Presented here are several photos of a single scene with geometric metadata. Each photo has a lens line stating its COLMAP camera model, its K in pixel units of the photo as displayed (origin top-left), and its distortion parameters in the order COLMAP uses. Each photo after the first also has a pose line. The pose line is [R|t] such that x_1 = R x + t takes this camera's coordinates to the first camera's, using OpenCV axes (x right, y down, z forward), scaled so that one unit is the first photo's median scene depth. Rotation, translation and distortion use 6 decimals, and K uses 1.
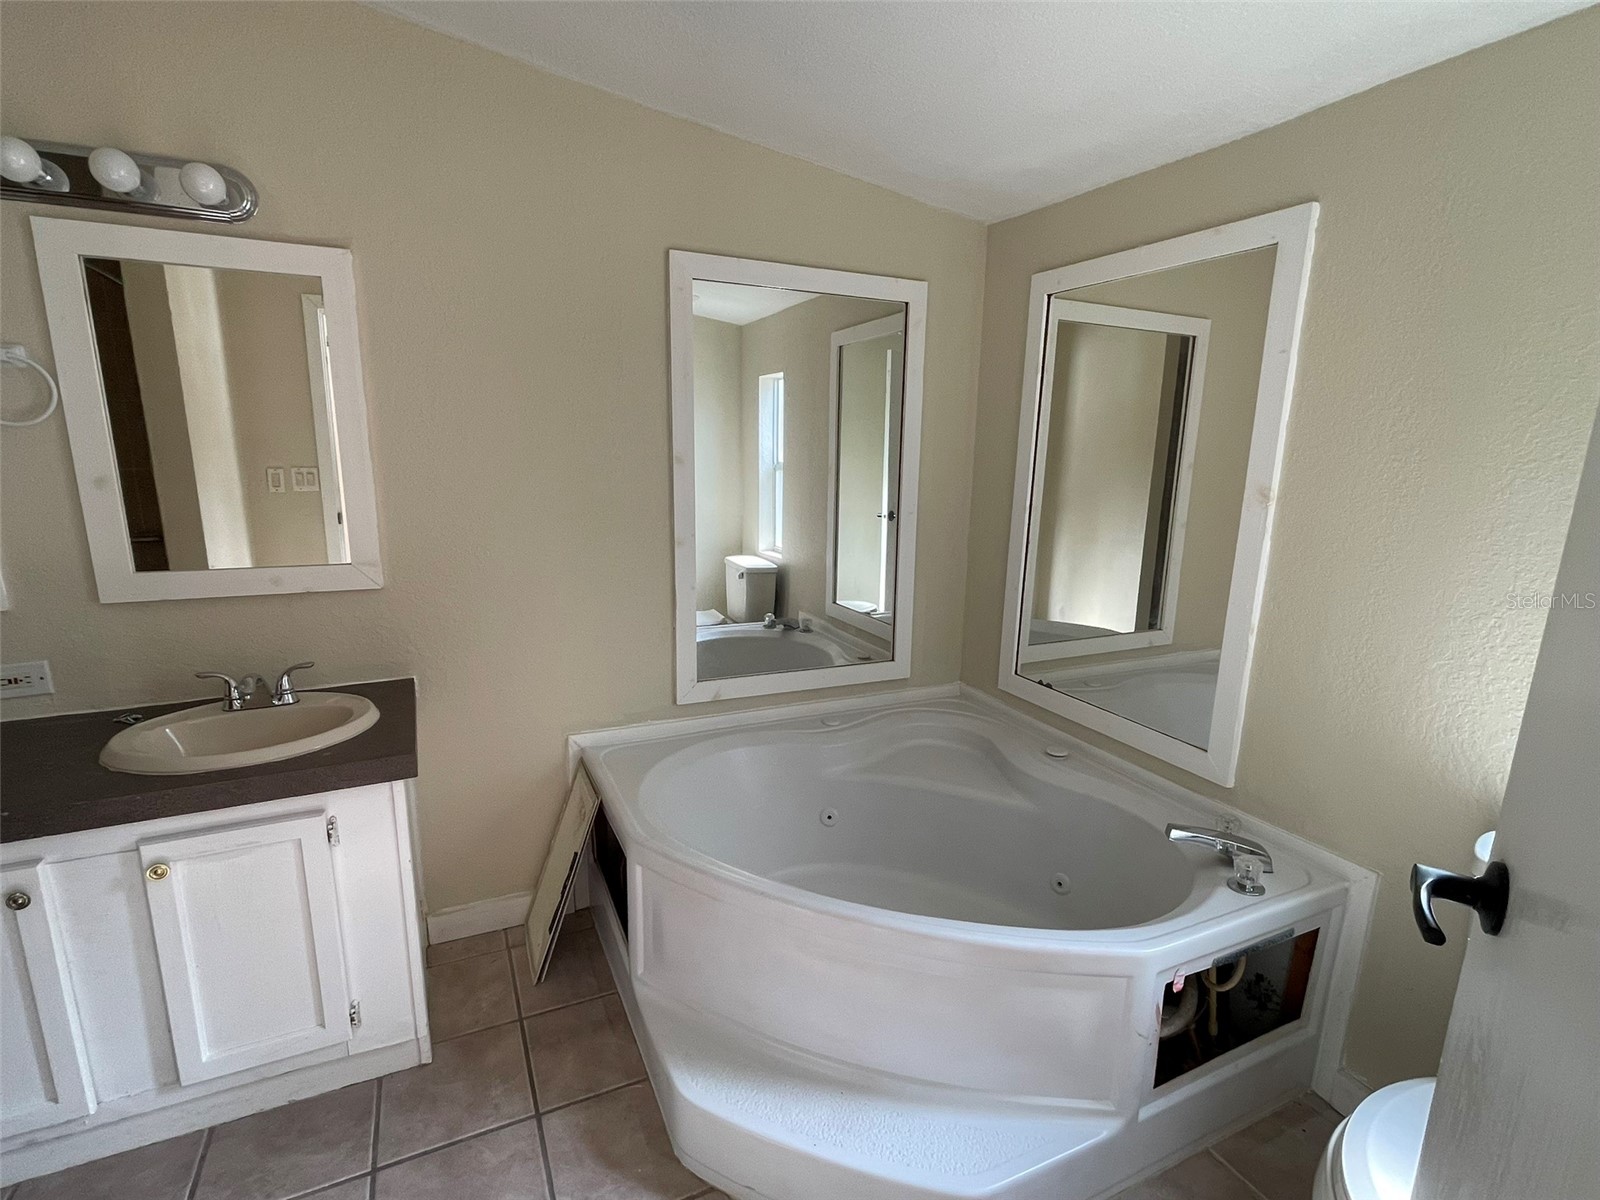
lens RADIAL K [[763.9, 0, 810.8], [0, 763.9, 595.5], [0, 0, 1]] dist [0.002663, 0.000125]
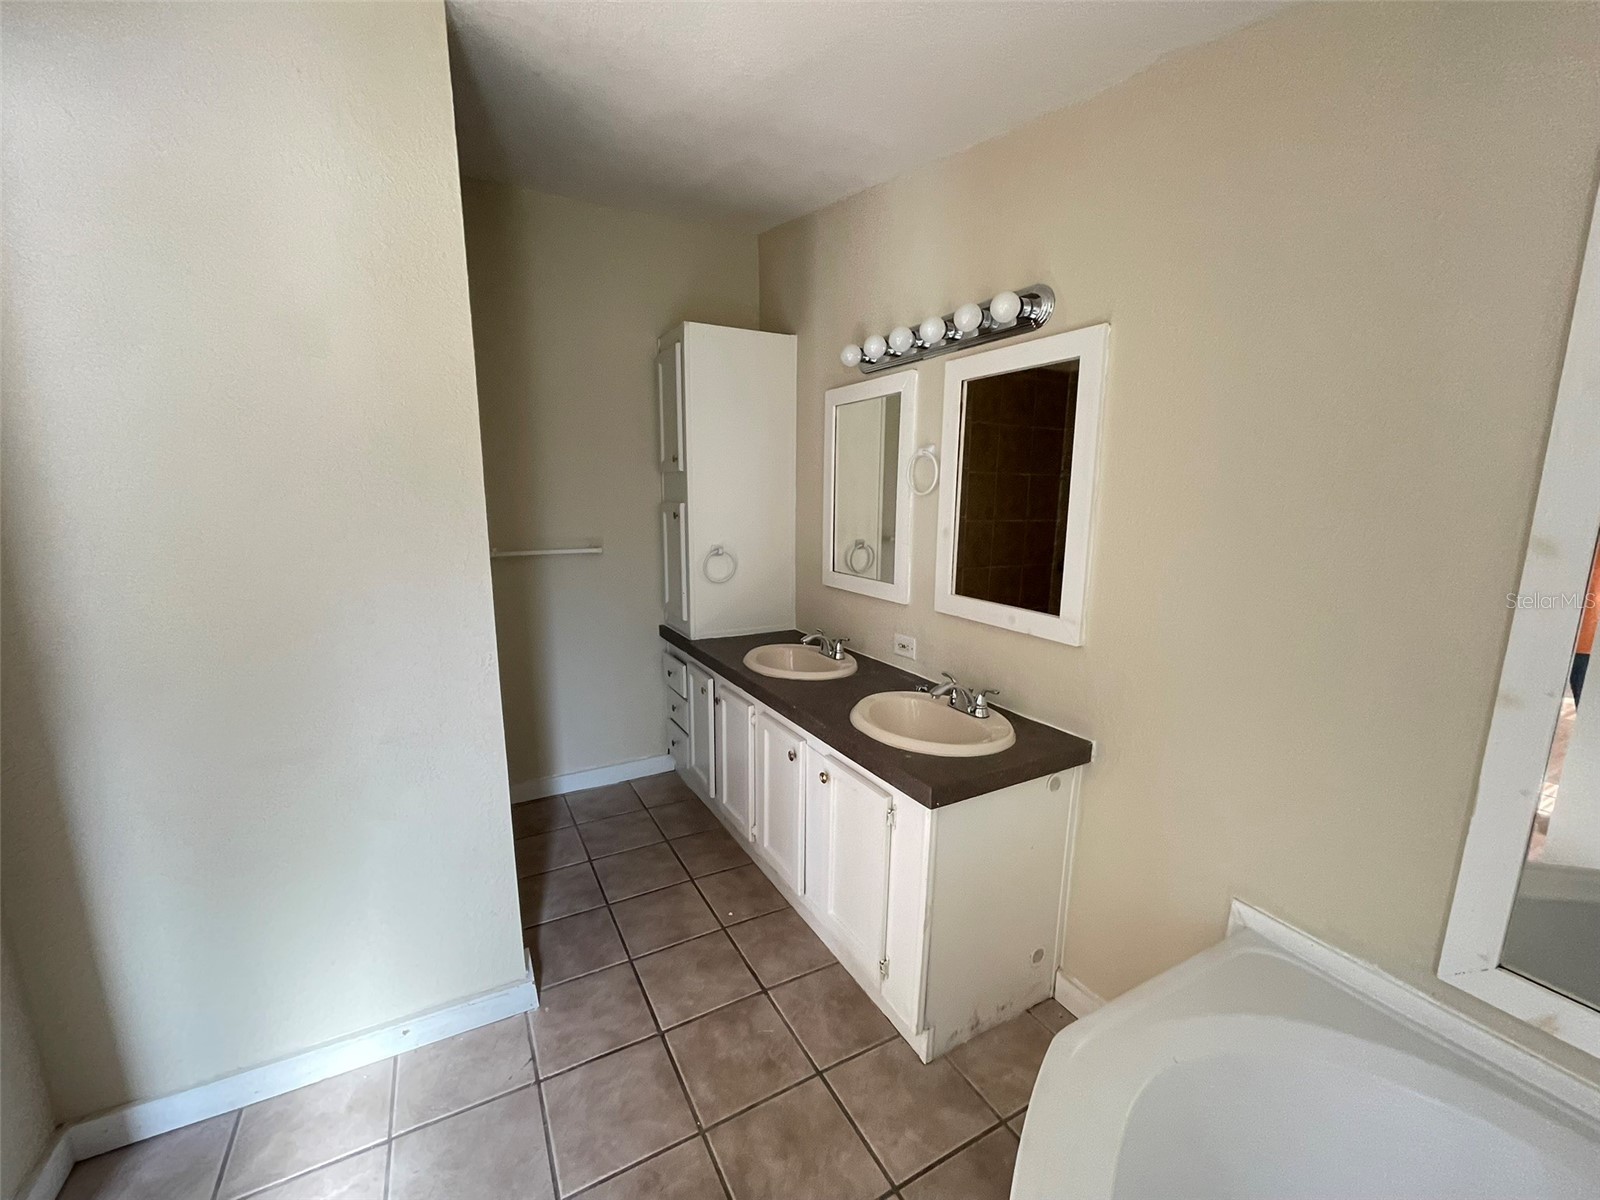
lens RADIAL K [[648.5, 0, 799.0], [0, 648.5, 603.1], [0, 0, 1]] dist [-0.004674, 0.000109]
pose [[0.064890, 0.159222, -0.985108, 0.318672], [-0.214693, 0.966298, 0.142039, -0.130903], [0.974524, 0.202279, 0.096887, 0.626221]]
